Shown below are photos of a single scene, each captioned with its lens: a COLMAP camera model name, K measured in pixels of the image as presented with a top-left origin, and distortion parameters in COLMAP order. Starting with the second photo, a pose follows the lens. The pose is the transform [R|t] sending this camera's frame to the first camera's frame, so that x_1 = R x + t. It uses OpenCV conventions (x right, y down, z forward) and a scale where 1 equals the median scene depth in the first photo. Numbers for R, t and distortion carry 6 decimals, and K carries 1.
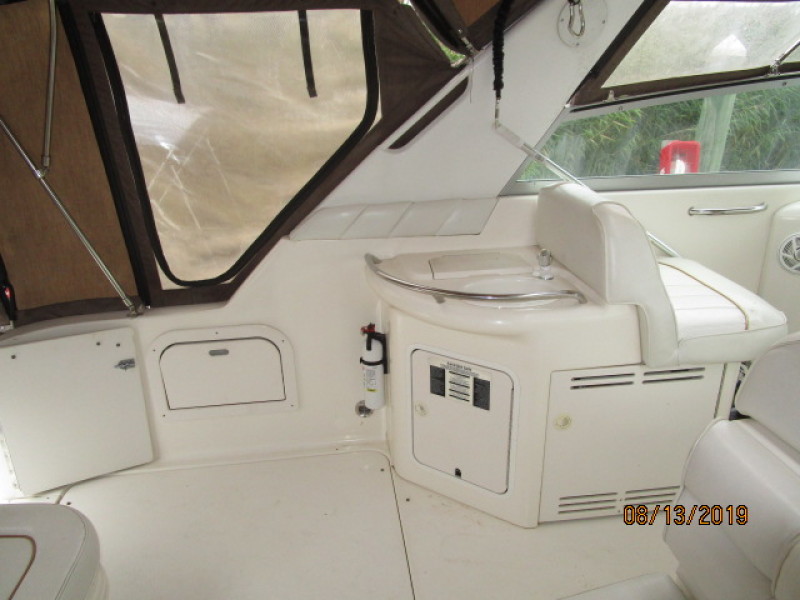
lens RADIAL K [[570.3, 0, 396.5], [0, 570.3, 298.4], [0, 0, 1]] dist [-0.040346, 0.026215]
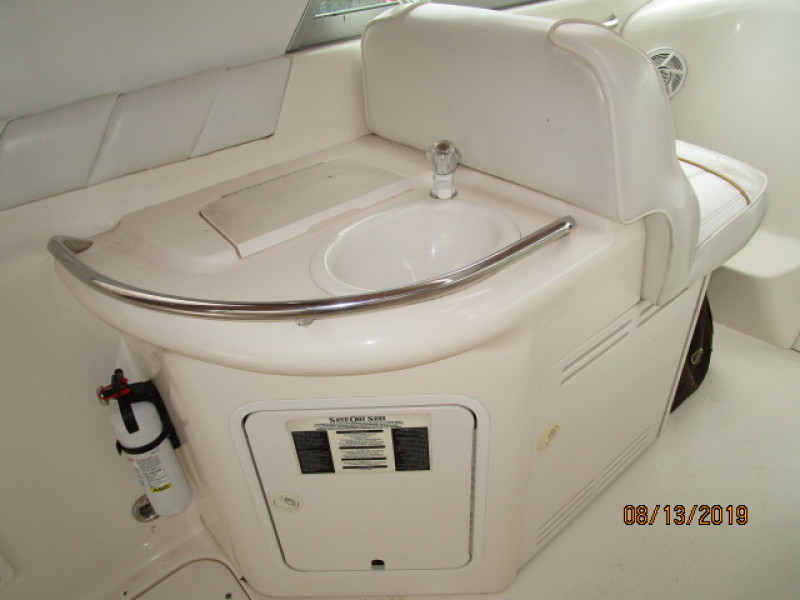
lens RADIAL K [[570.3, 0, 396.5], [0, 570.3, 298.4], [0, 0, 1]] dist [-0.040346, 0.026215]
pose [[0.829576, -0.331179, 0.449582, -0.044616], [0.230226, 0.936374, 0.264951, -0.092537], [-0.508724, -0.116292, 0.853040, 0.534426]]
